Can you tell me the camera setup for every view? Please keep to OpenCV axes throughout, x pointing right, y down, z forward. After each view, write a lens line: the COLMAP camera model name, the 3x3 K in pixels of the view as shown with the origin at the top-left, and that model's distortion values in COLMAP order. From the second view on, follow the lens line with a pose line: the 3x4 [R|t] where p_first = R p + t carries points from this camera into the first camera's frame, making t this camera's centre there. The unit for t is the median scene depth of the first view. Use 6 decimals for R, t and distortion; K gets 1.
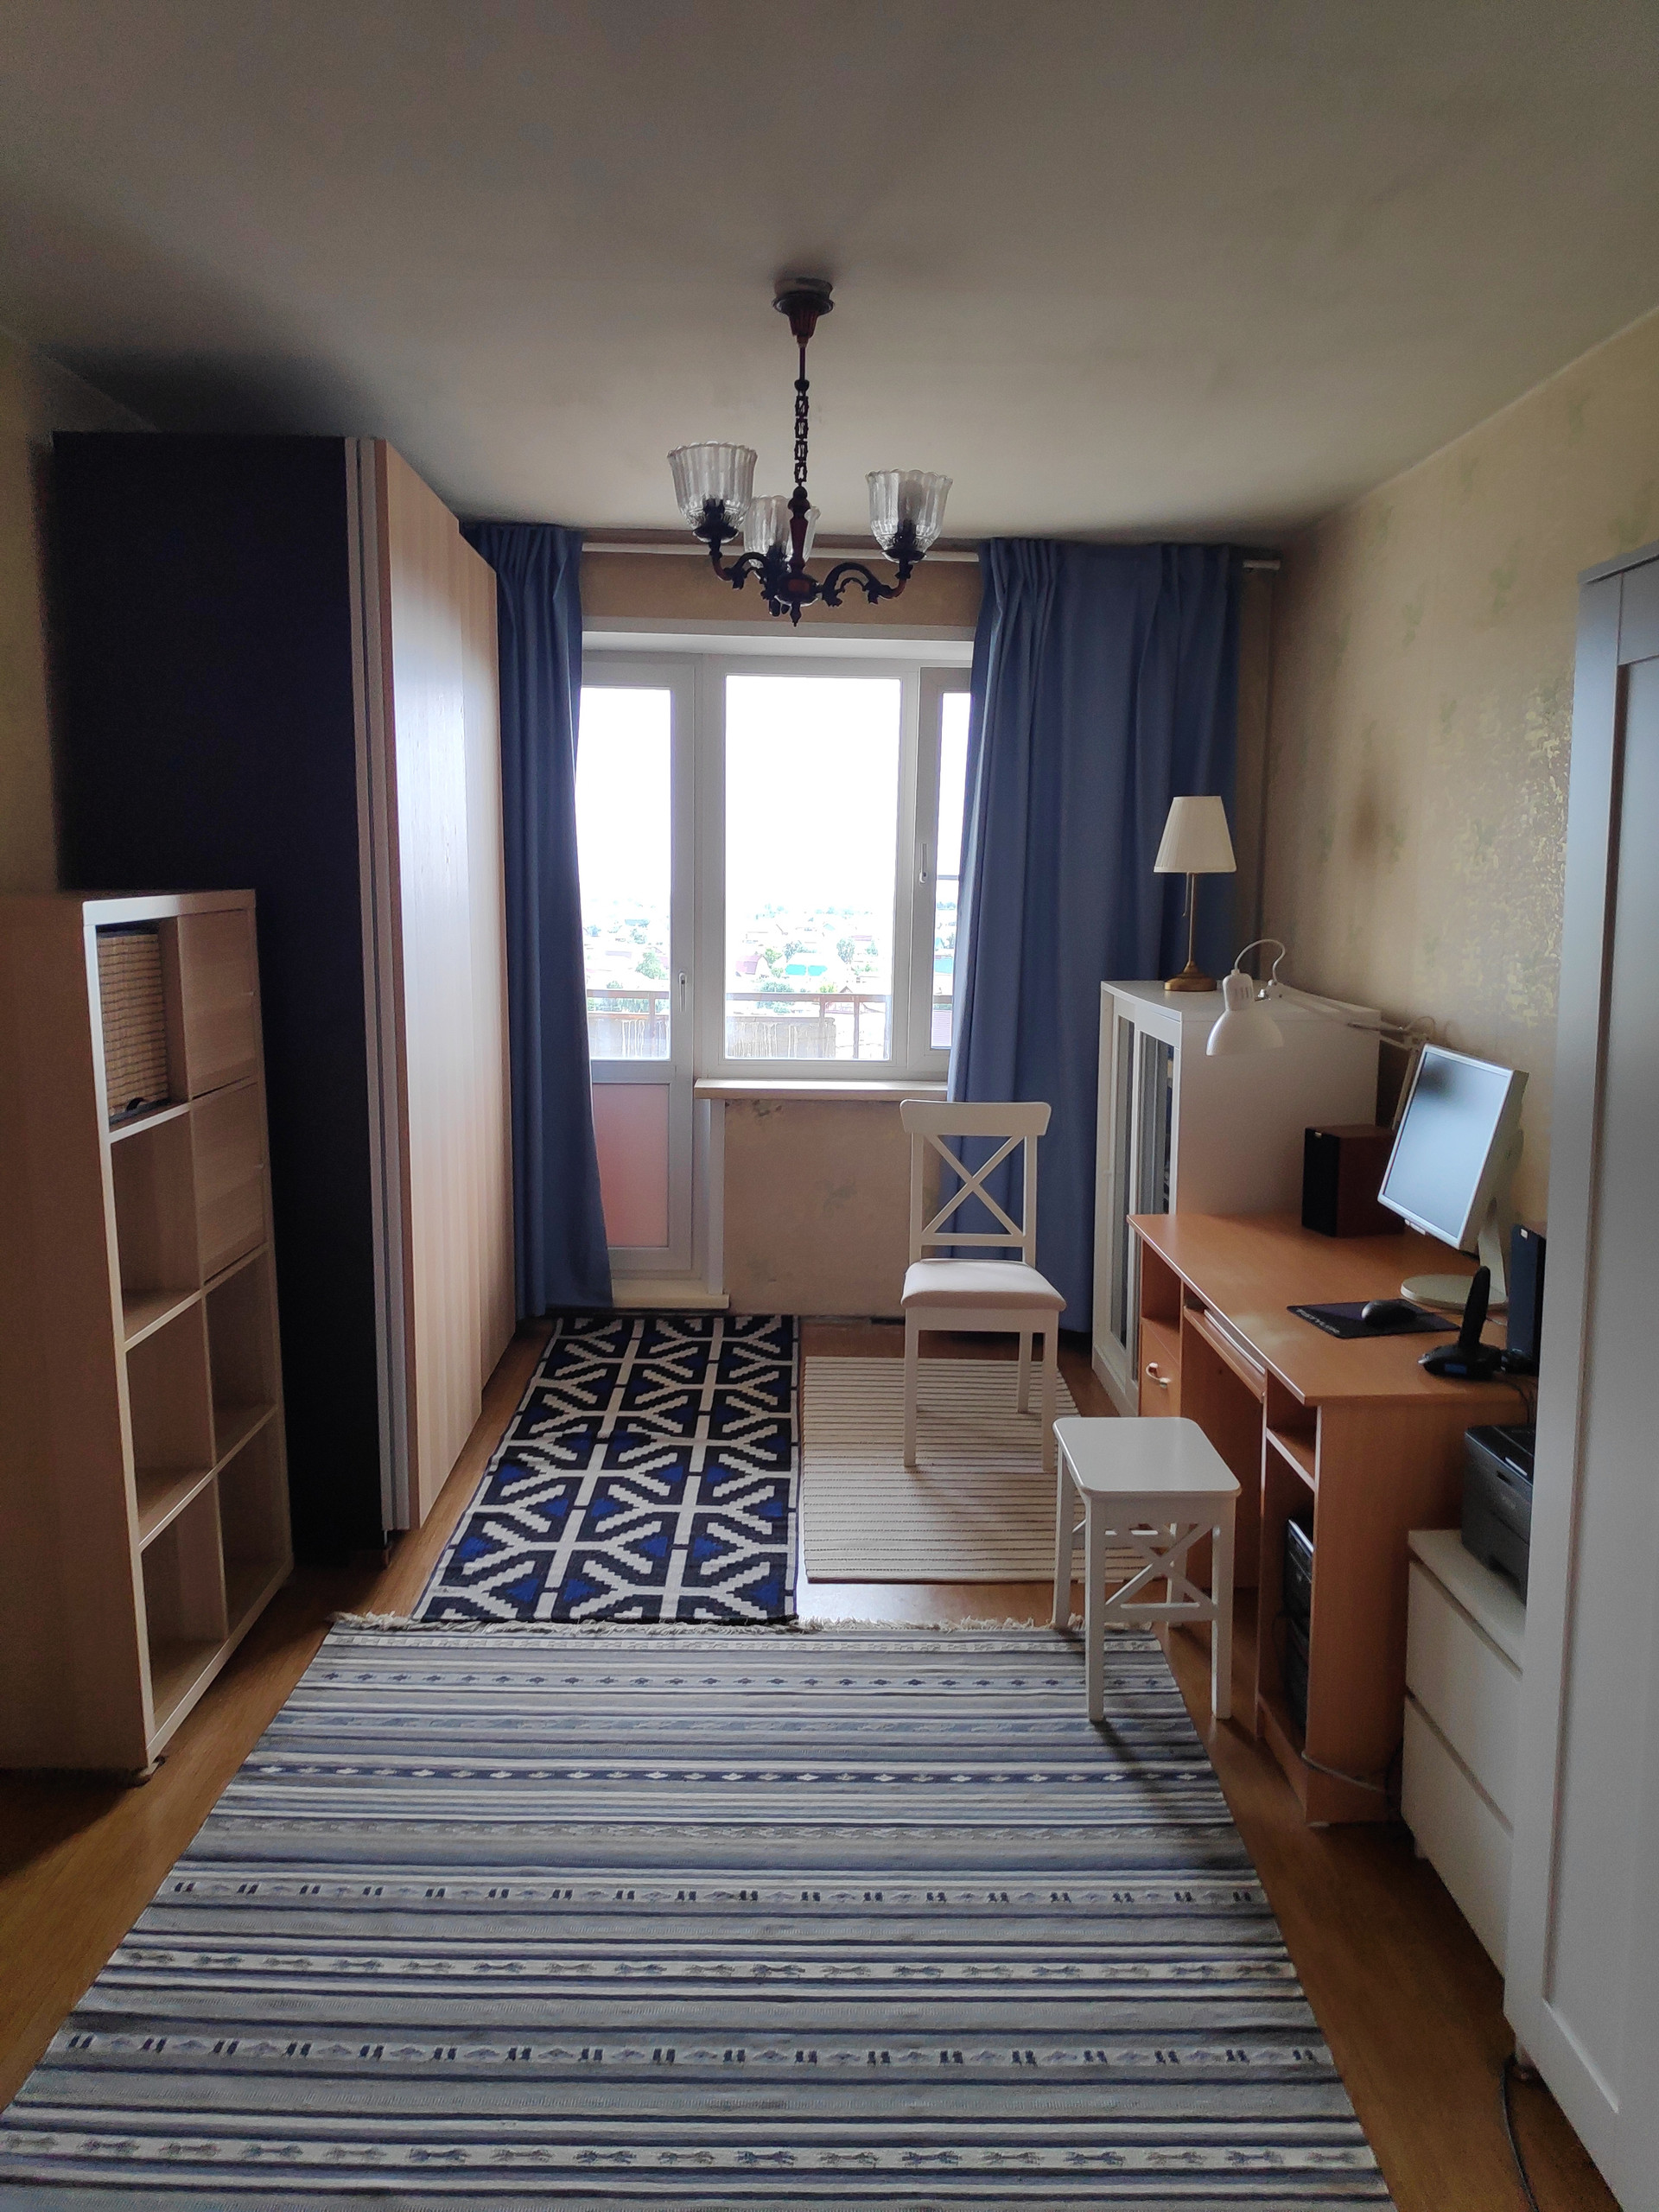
lens RADIAL K [[1574.5, 0, 865.8], [0, 1574.5, 1119.8], [0, 0, 1]] dist [0.023536, -0.036795]
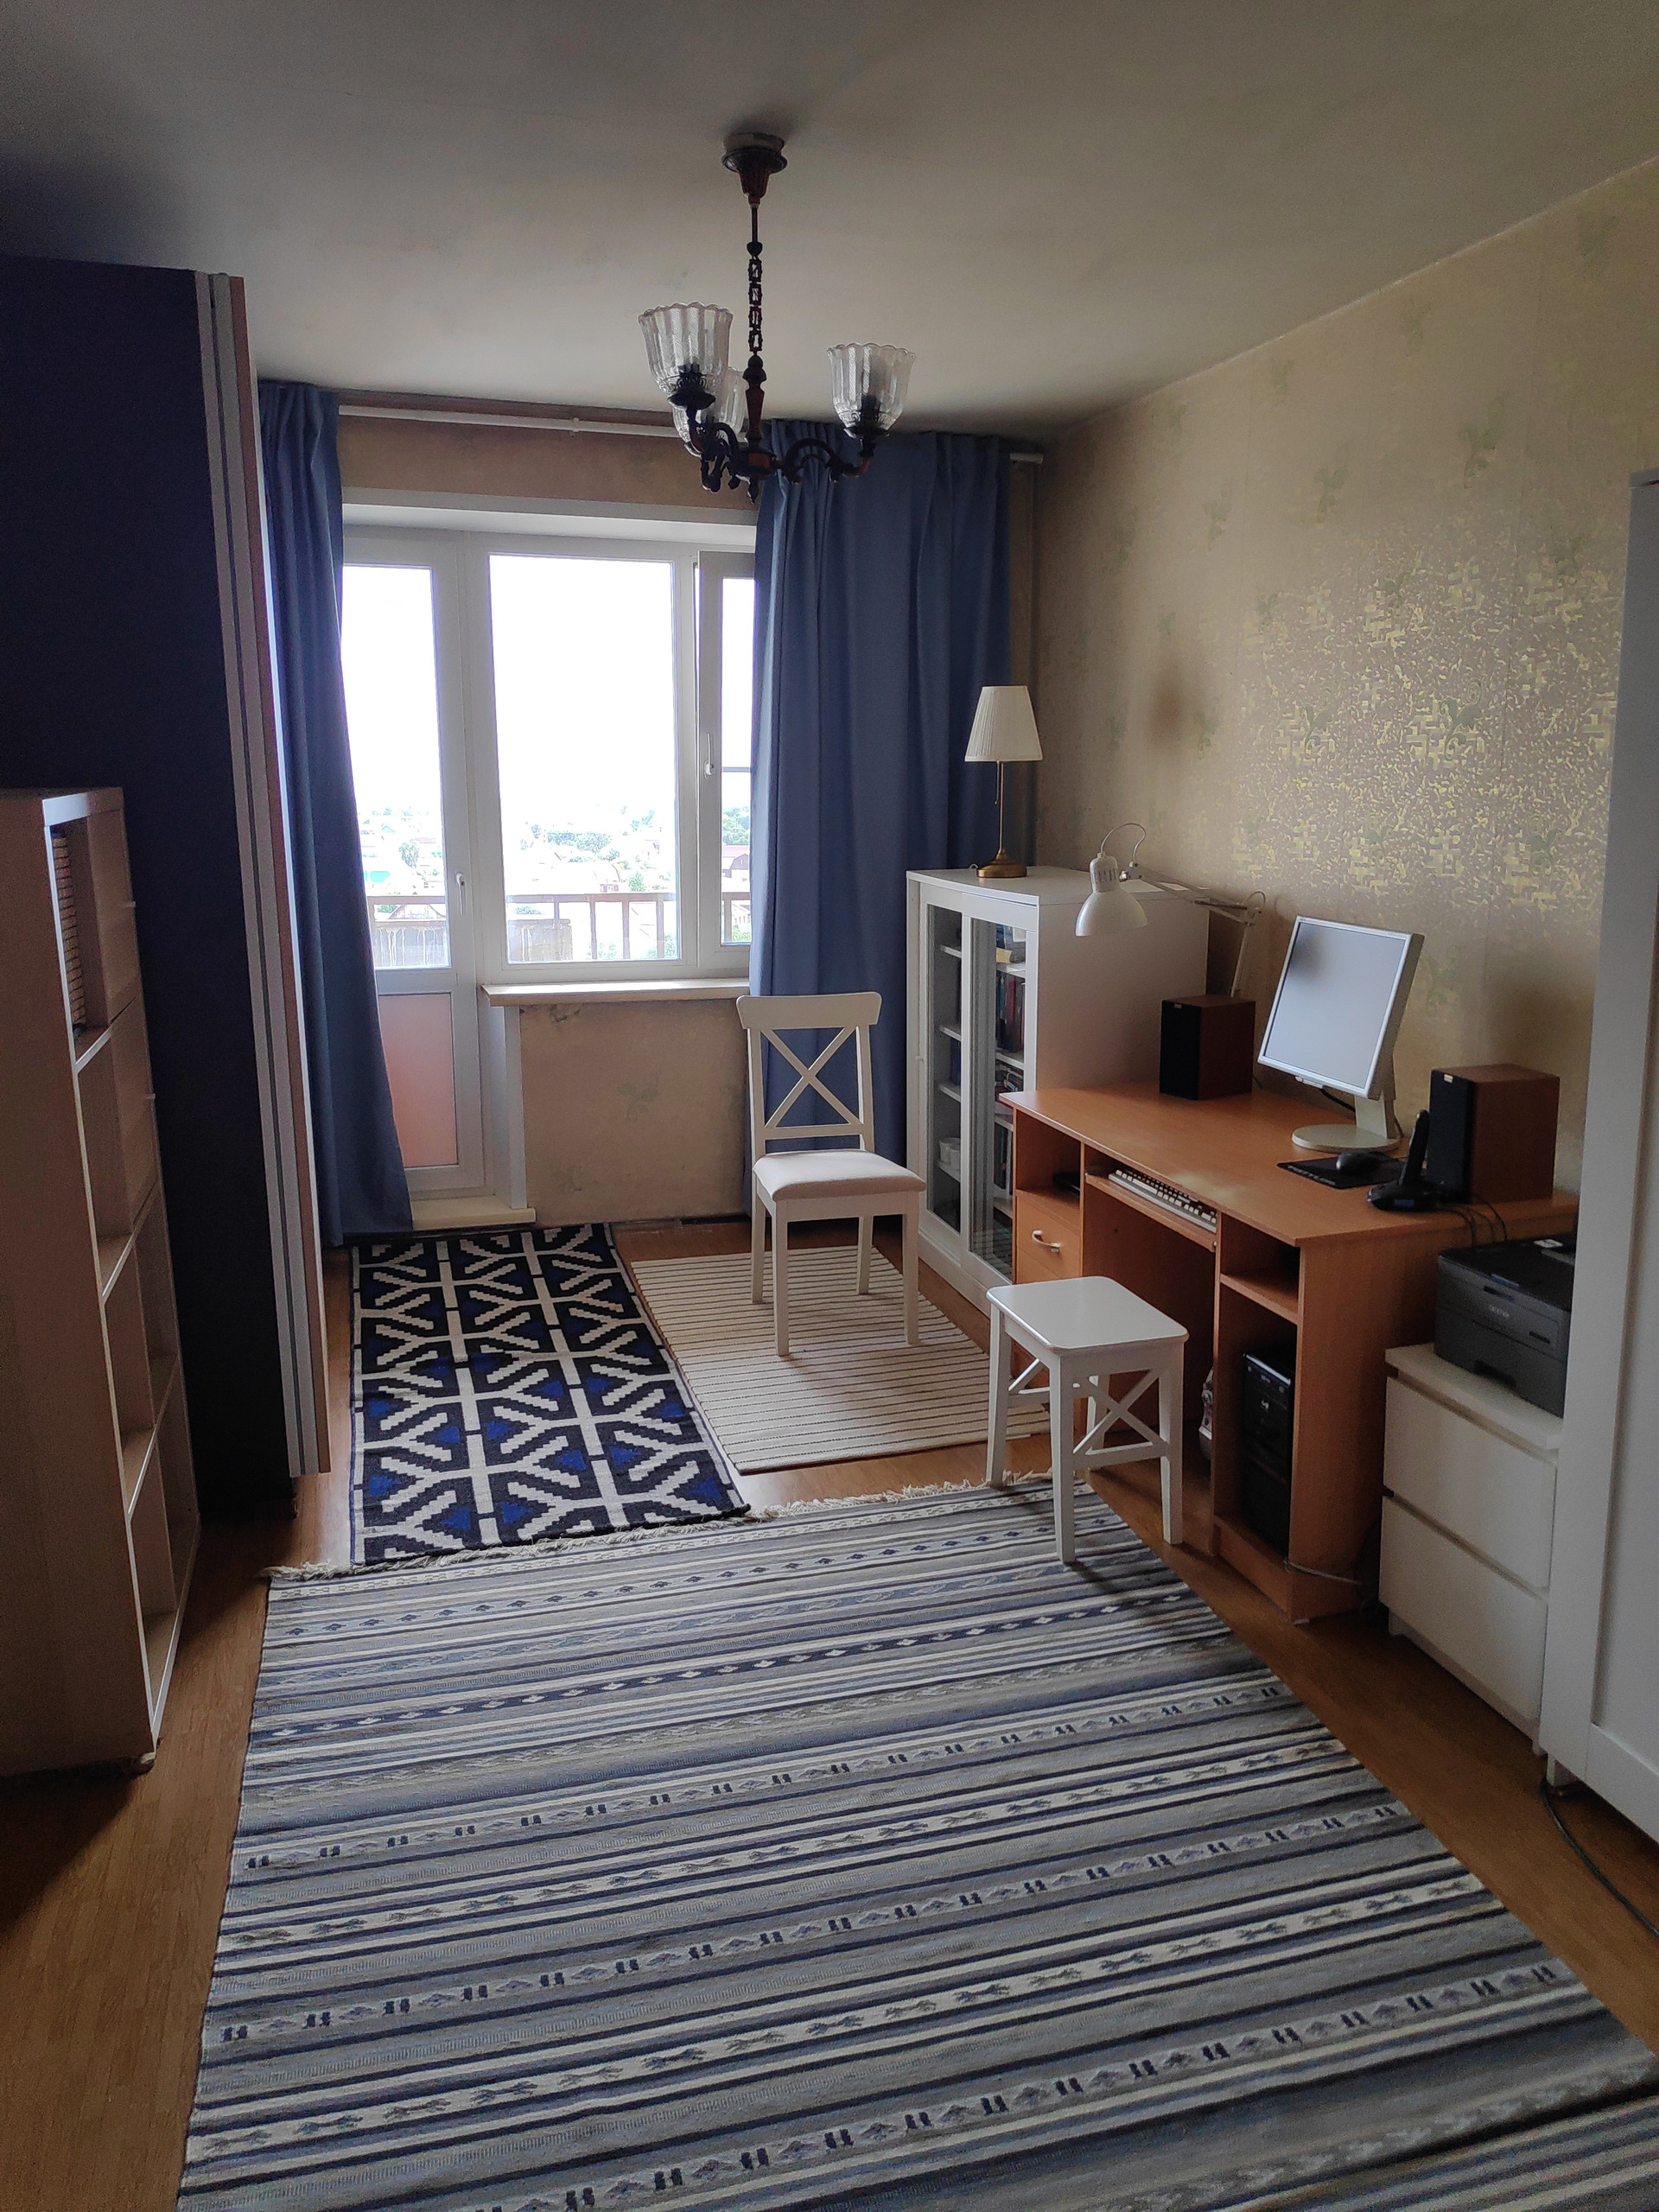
lens RADIAL K [[1574.5, 0, 852.3], [0, 1574.5, 1117.8], [0, 0, 1]] dist [0.023536, -0.036795]
pose [[0.965367, -0.068730, 0.251678, -0.214961], [0.053213, 0.996268, 0.067958, 0.000936], [-0.255410, -0.052212, 0.965422, 0.021990]]
